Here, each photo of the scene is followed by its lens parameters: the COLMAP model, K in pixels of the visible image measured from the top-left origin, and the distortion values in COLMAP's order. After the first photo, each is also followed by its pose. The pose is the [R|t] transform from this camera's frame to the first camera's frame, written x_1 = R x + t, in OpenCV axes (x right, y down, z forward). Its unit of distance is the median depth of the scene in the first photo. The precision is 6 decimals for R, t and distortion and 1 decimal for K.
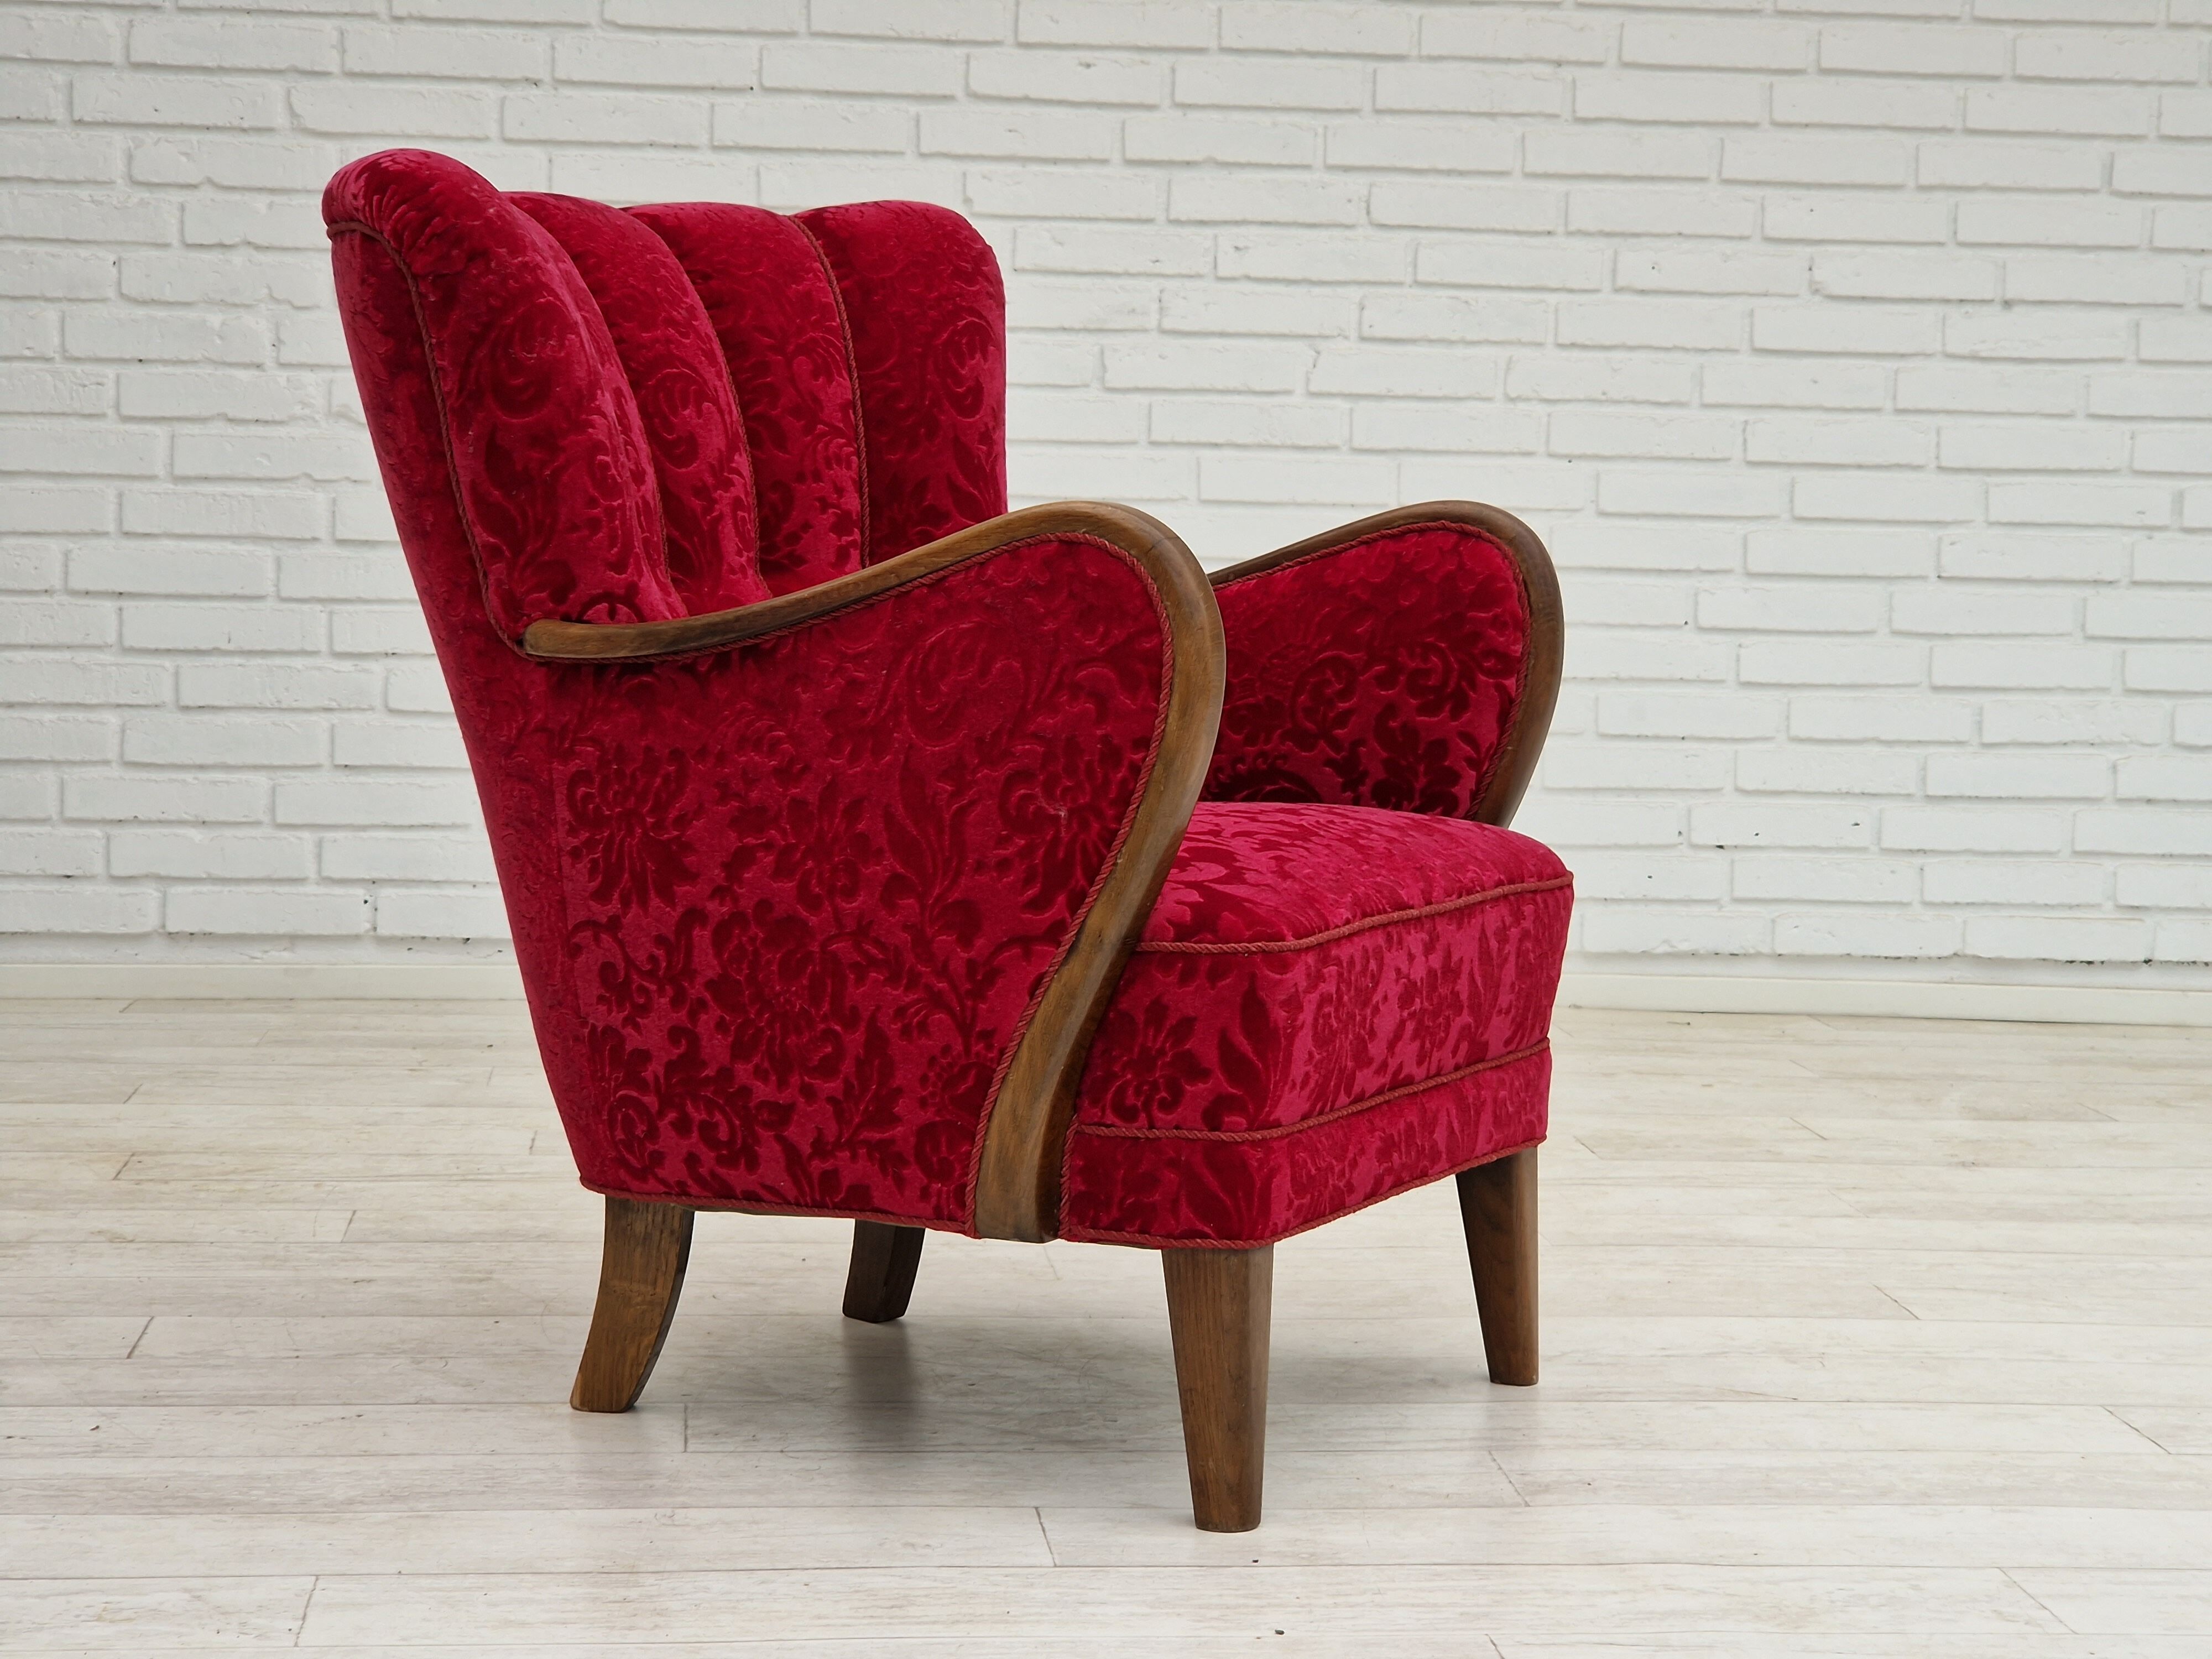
lens RADIAL K [[4170.3, 0, 1185.4], [0, 4170.3, 837.1], [0, 0, 1]] dist [0.088743, 0.000000]
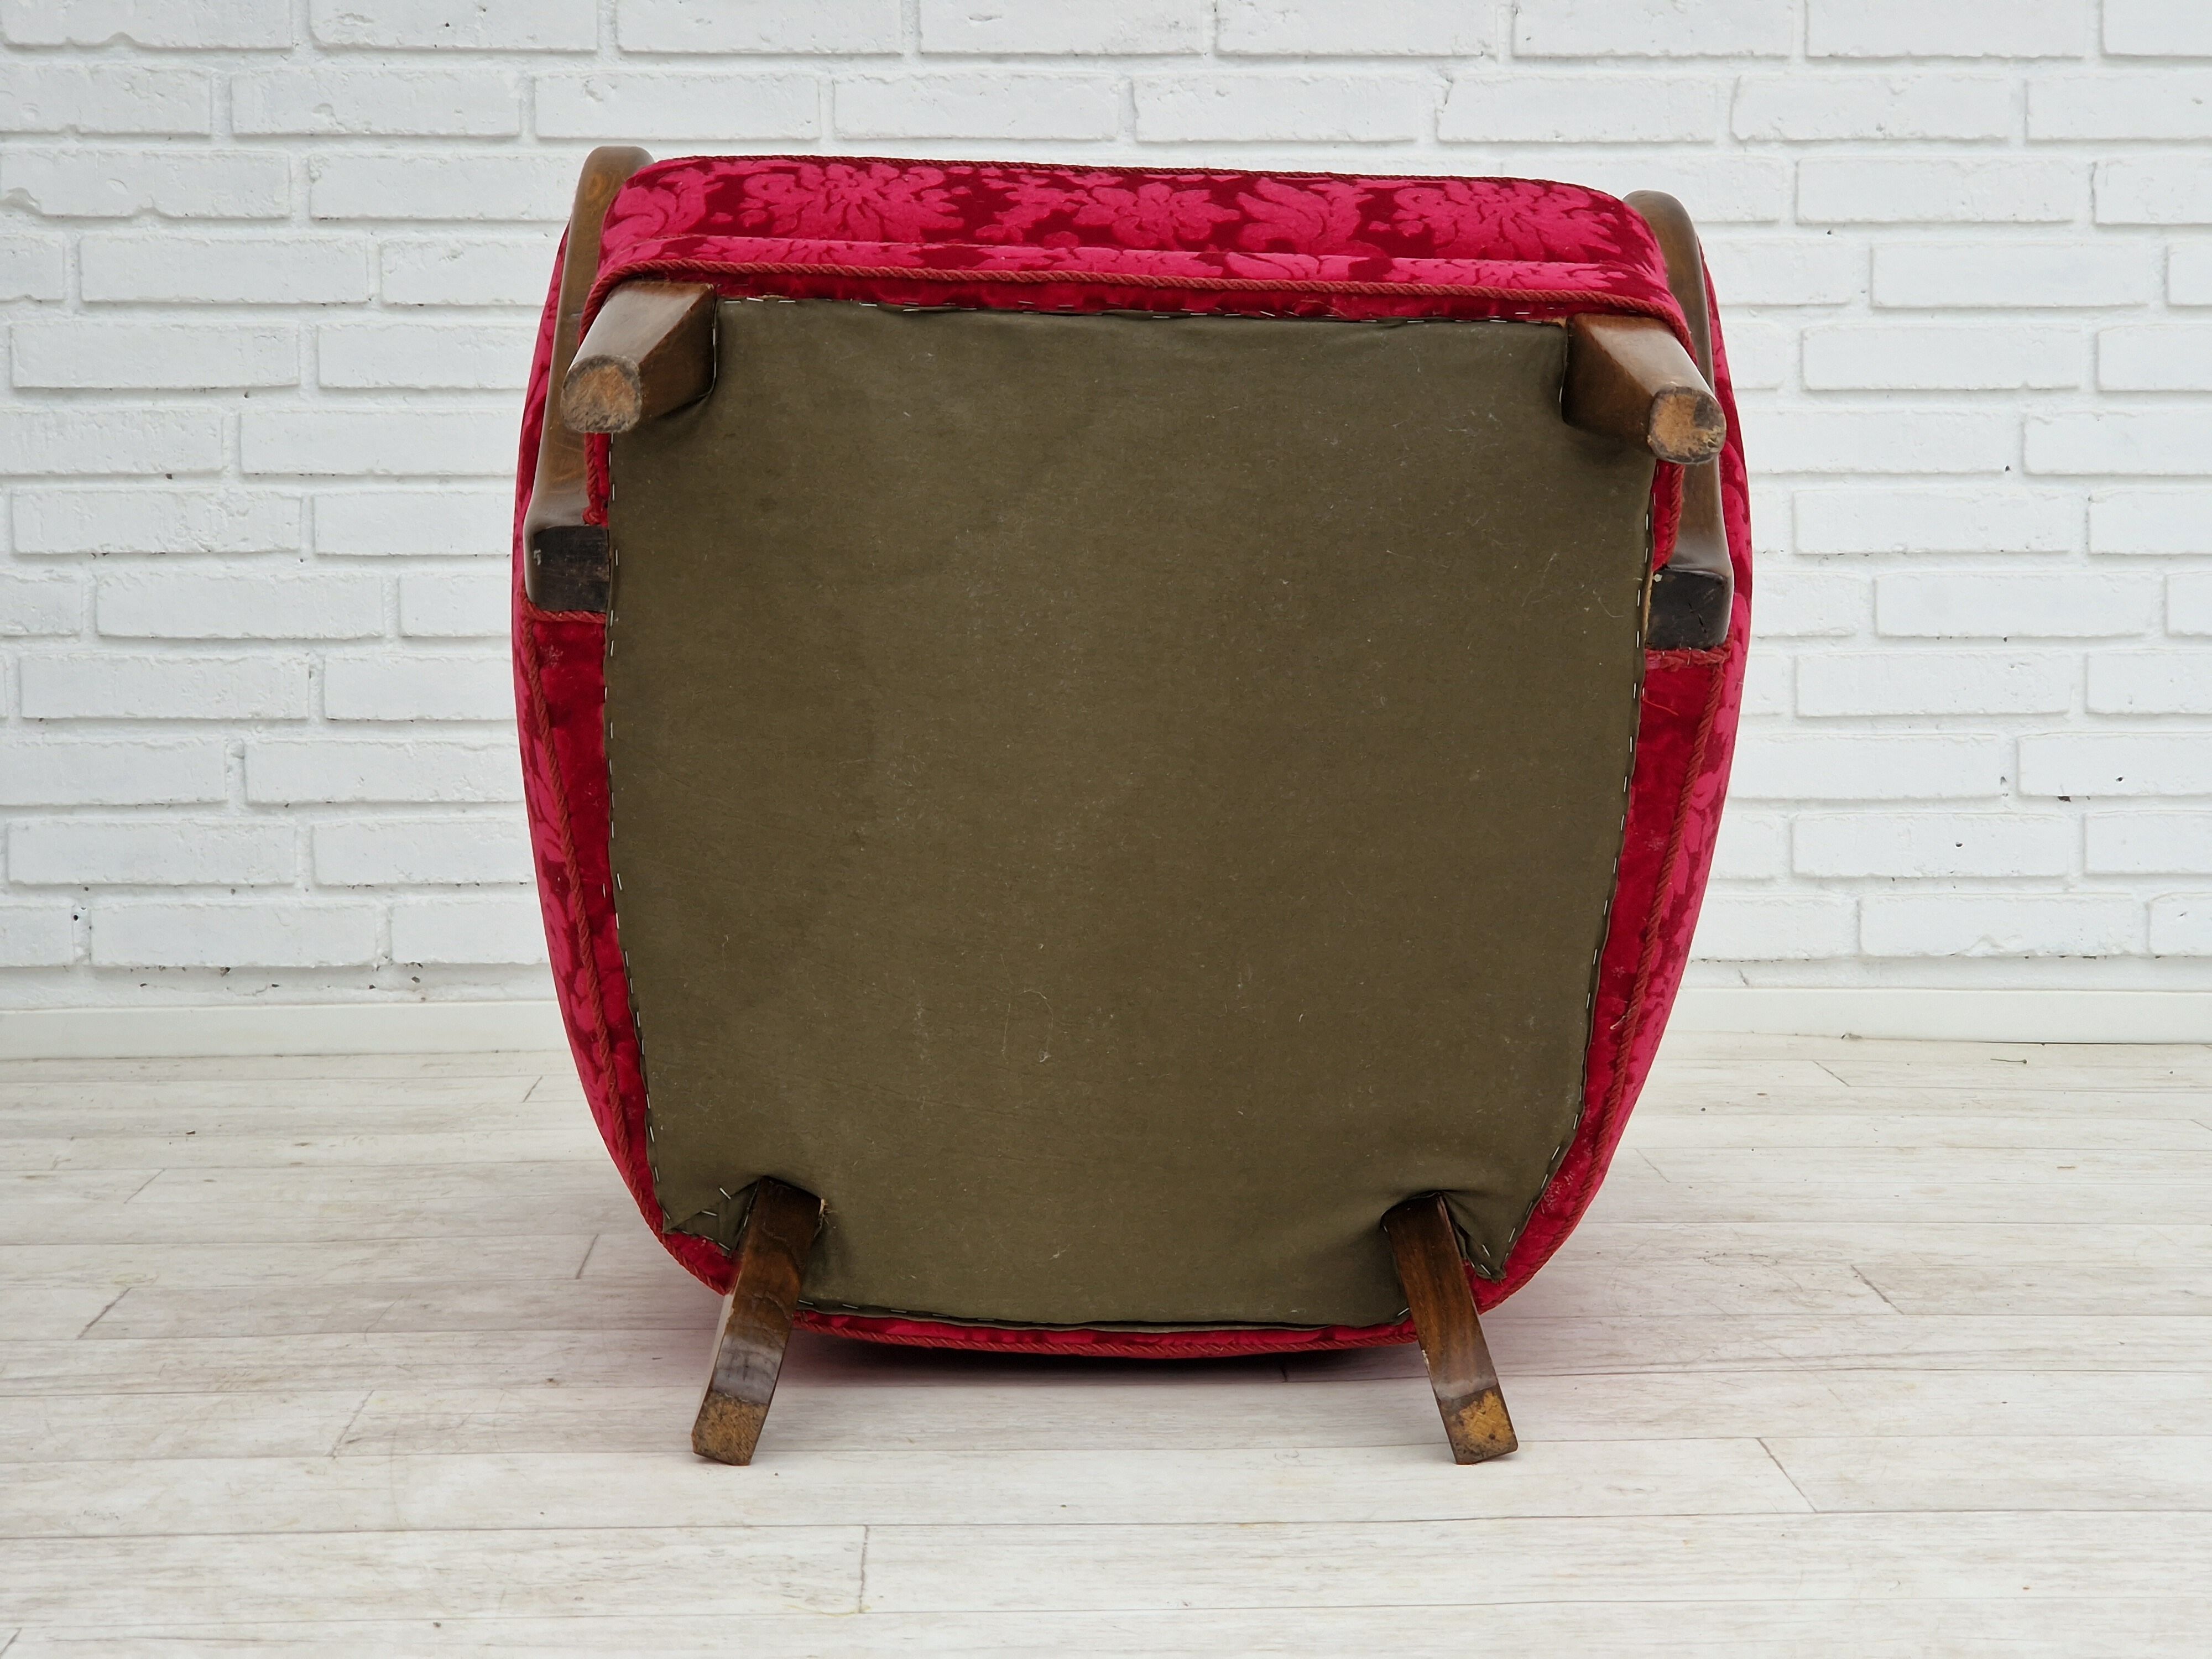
lens RADIAL K [[4170.3, 0, 1174.6], [0, 4170.3, 837.2], [0, 0, 1]] dist [0.088743, 0.000000]
pose [[0.997460, -0.019926, -0.068381, 0.031525], [0.019871, 0.999801, -0.001480, 0.007057], [0.068397, 0.000118, 0.997658, 0.325331]]
